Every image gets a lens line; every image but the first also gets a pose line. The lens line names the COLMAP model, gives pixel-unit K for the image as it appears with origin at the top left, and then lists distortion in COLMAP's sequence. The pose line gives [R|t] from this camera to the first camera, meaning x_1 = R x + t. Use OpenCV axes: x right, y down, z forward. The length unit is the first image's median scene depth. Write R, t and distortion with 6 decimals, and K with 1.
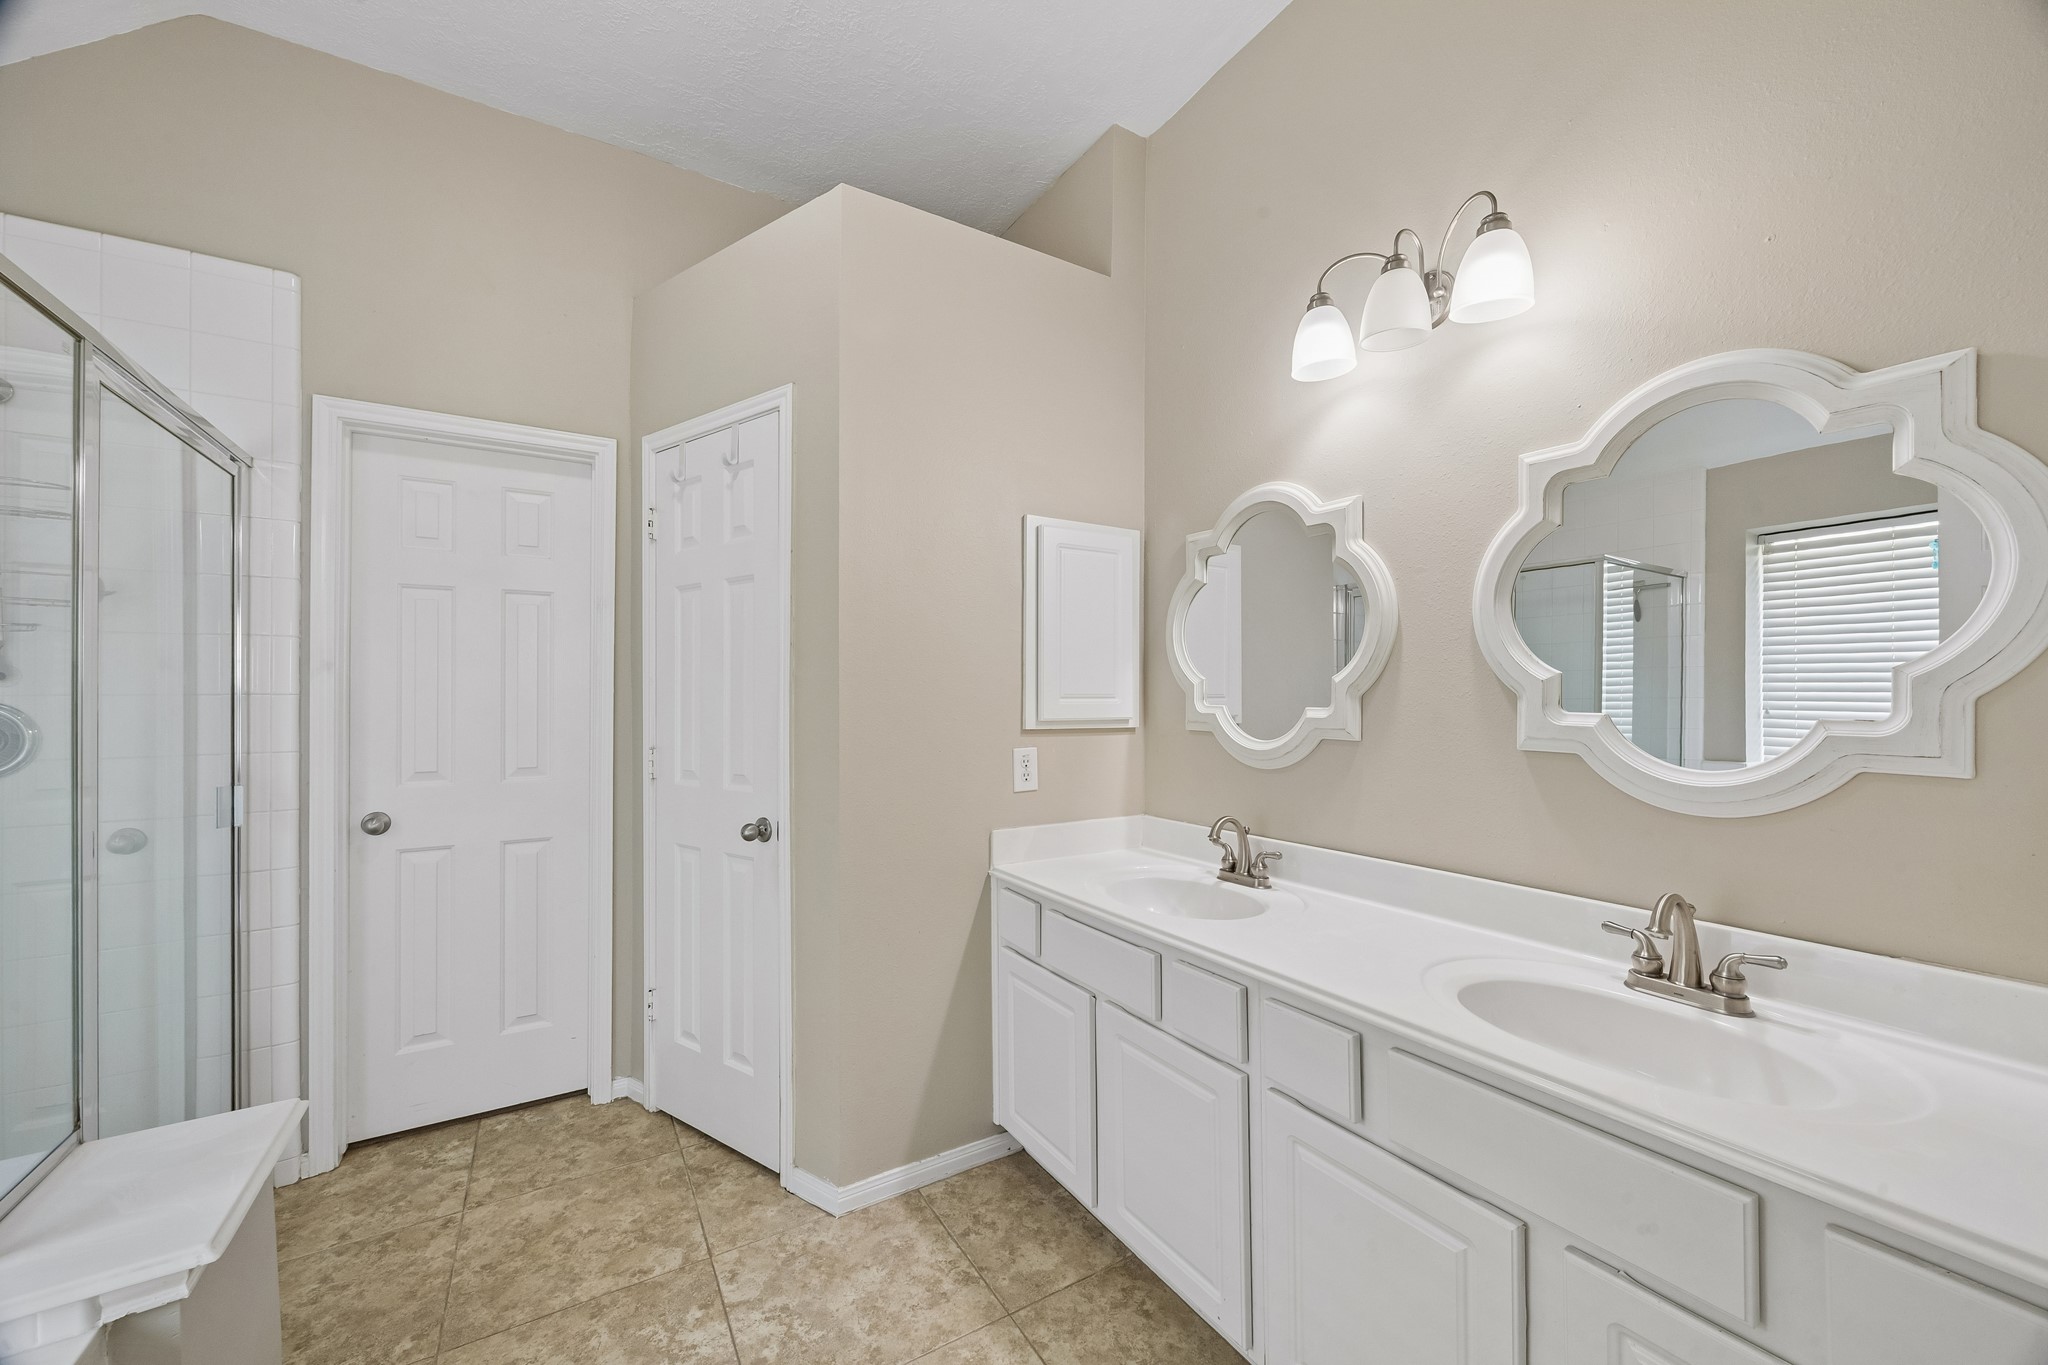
lens RADIAL K [[782.3, 0, 1029.4], [0, 782.3, 684.9], [0, 0, 1]] dist [0.001088, 0.000047]
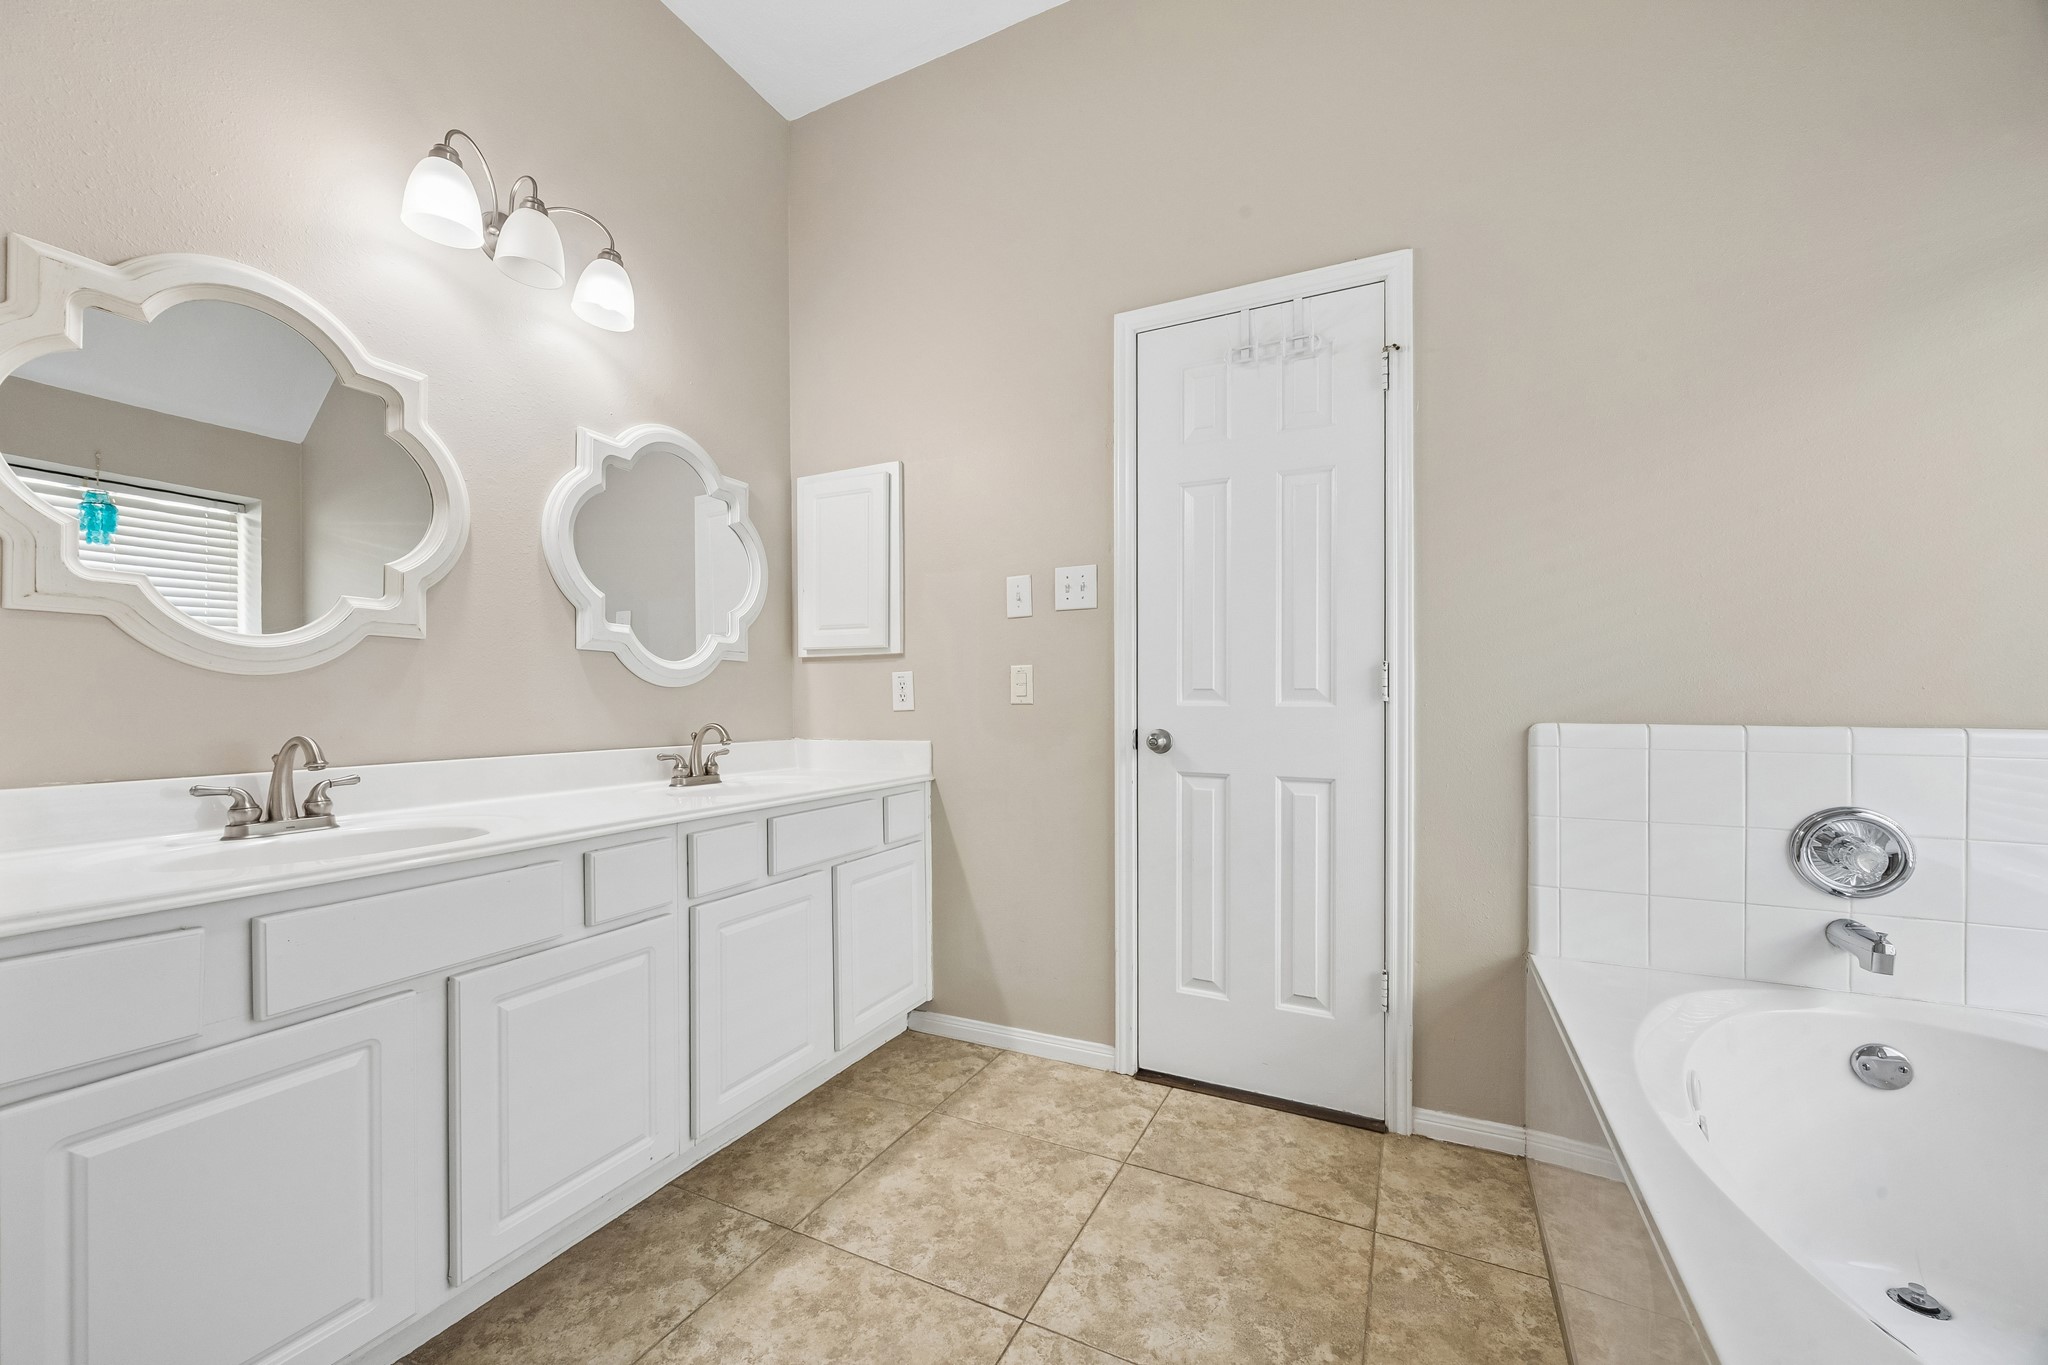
lens RADIAL K [[782.3, 0, 1029.4], [0, 782.3, 684.9], [0, 0, 1]] dist [0.001088, 0.000047]
pose [[-0.538641, 0.028374, 0.842058, -0.873098], [-0.002496, 0.999375, -0.035271, 0.185494], [-0.842532, -0.021100, -0.538233, 1.061572]]
